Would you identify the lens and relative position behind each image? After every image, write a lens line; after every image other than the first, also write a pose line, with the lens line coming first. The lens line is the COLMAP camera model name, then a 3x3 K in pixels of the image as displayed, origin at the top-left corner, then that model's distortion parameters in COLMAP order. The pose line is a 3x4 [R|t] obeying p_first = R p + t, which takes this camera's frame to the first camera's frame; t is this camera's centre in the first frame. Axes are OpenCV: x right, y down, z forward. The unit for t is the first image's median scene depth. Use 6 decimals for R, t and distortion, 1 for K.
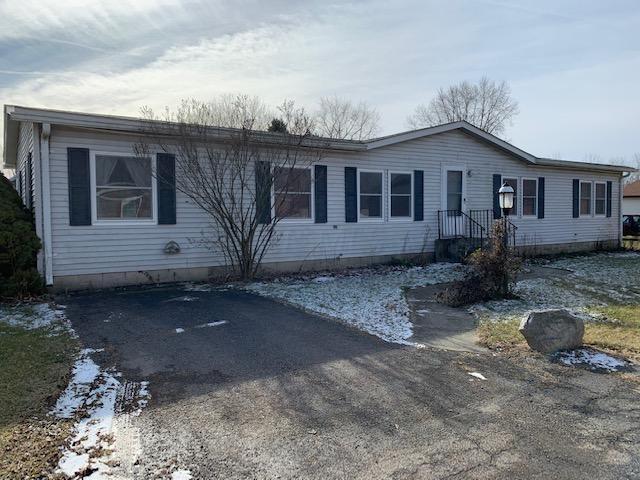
lens RADIAL K [[485.6, 0, 322.3], [0, 485.6, 236.9], [0, 0, 1]] dist [0.035144, -0.050949]
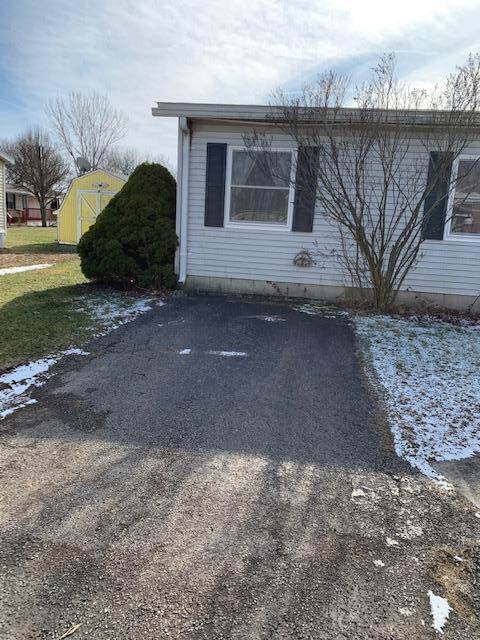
lens RADIAL K [[485.6, 0, 239.4], [0, 485.6, 325.1], [0, 0, 1]] dist [0.035144, -0.050949]
pose [[0.735950, 0.186388, -0.650874, 0.224340], [-0.087492, 0.979480, 0.181562, -0.011715], [0.671359, -0.076674, 0.737155, 0.312122]]
